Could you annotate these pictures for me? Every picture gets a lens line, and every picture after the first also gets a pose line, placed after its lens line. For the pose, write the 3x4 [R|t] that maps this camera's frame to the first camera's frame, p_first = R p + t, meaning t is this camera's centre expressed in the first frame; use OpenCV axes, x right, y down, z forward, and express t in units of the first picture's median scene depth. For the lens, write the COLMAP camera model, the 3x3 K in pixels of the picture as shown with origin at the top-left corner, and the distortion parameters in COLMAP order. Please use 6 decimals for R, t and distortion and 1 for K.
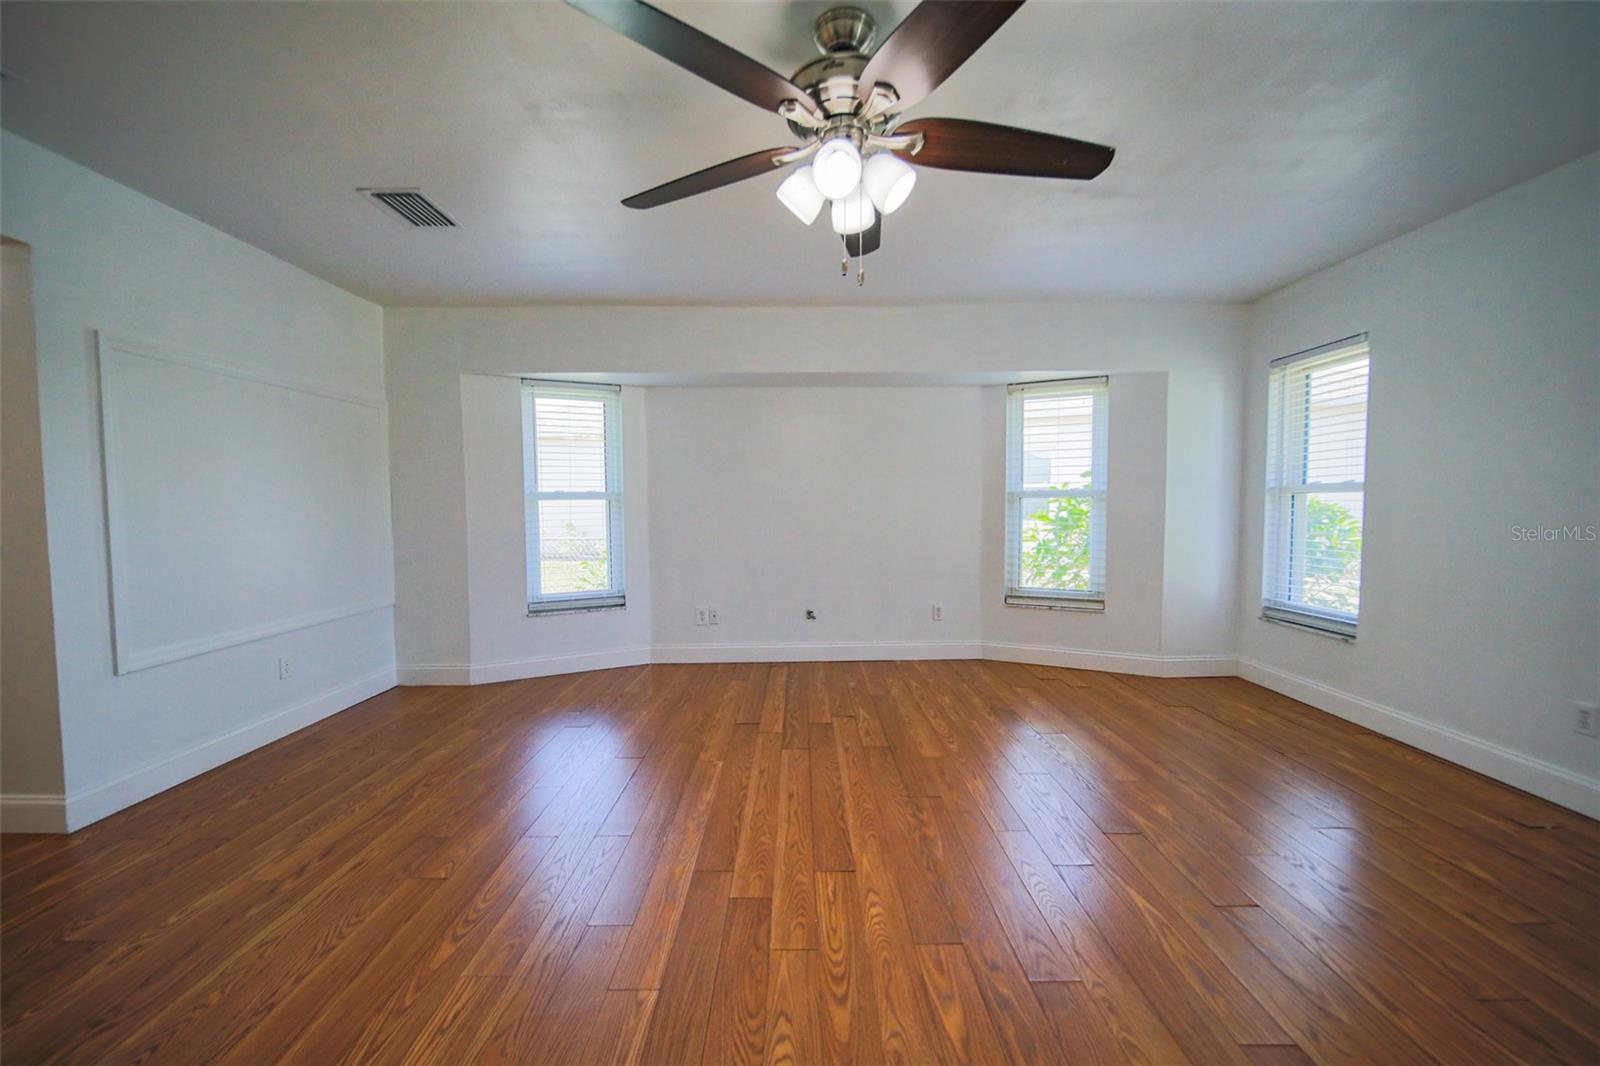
lens RADIAL K [[614.7, 0, 803.3], [0, 614.7, 532.8], [0, 0, 1]] dist [-0.002296, 0.000021]
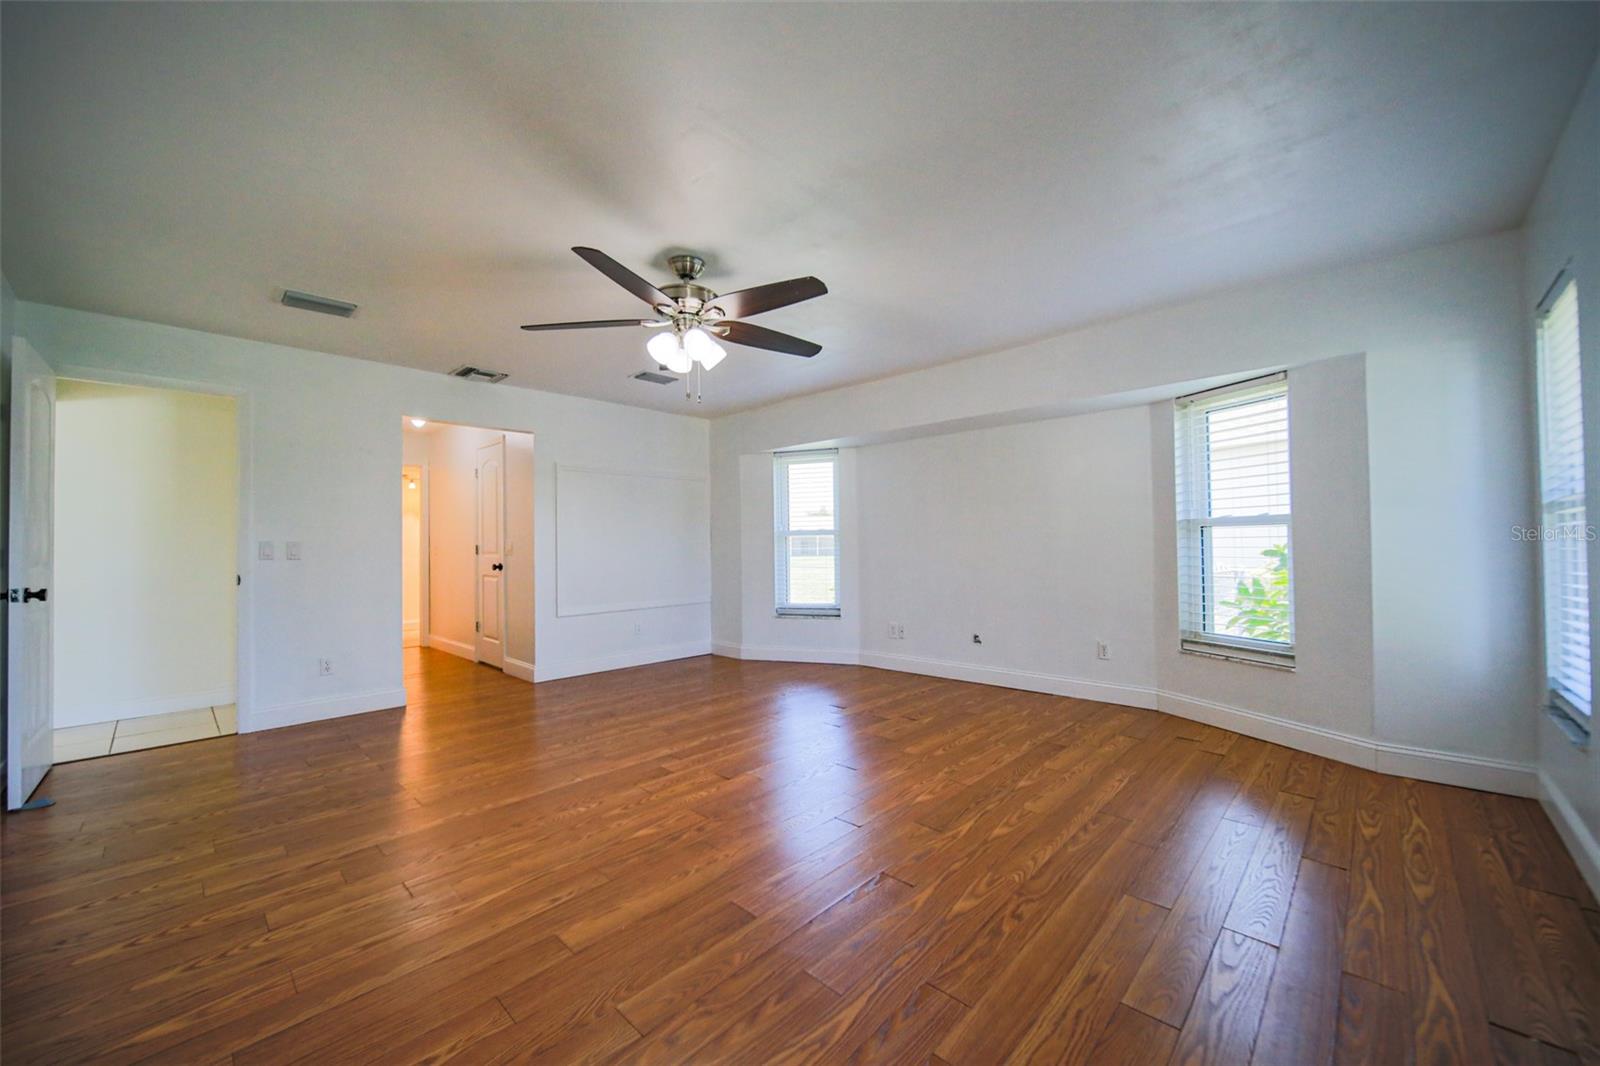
lens RADIAL K [[614.7, 0, 802.5], [0, 614.7, 536.8], [0, 0, 1]] dist [-0.002296, 0.000021]
pose [[0.719681, -0.011460, -0.694210, 0.609861], [-0.024253, 0.998839, -0.041633, 0.007293], [0.693881, 0.046799, 0.718568, 0.006296]]
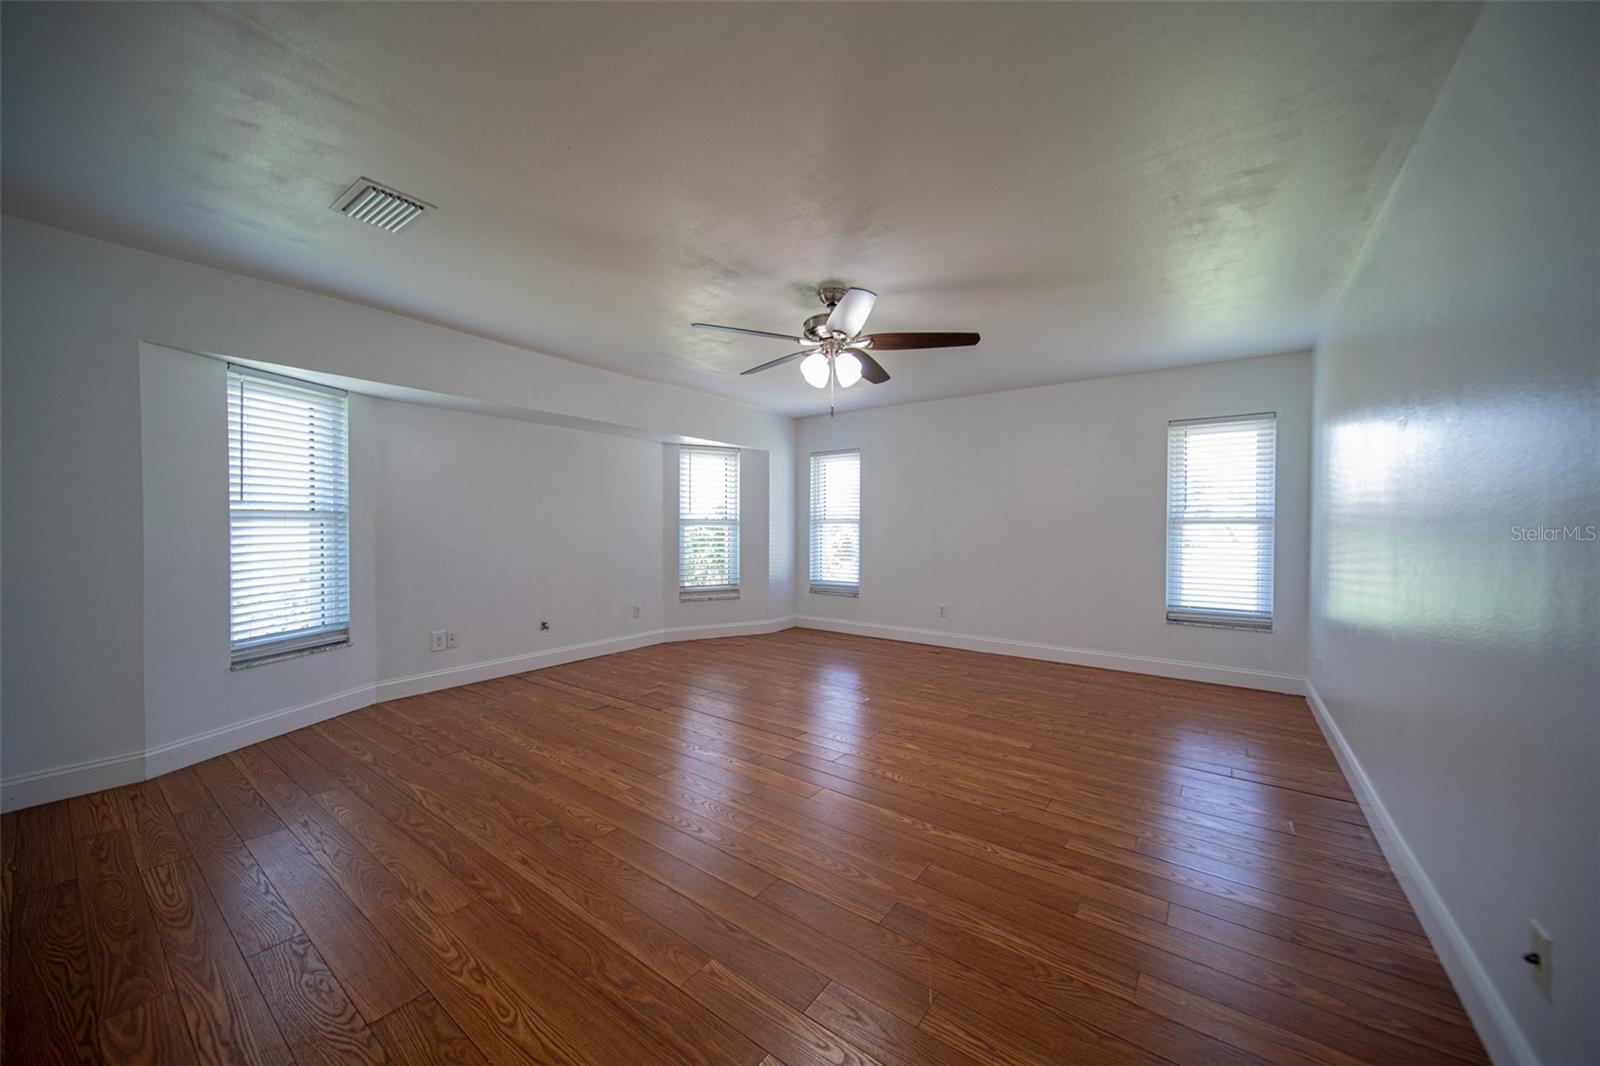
lens RADIAL K [[564.7, 0, 807.6], [0, 564.7, 535.4], [0, 0, 1]] dist [-0.010882, 0.000043]
pose [[0.591038, -0.003361, 0.806637, -0.600095], [0.030054, 0.999389, -0.017856, 0.001391], [-0.806084, 0.034796, 0.590777, -0.000020]]
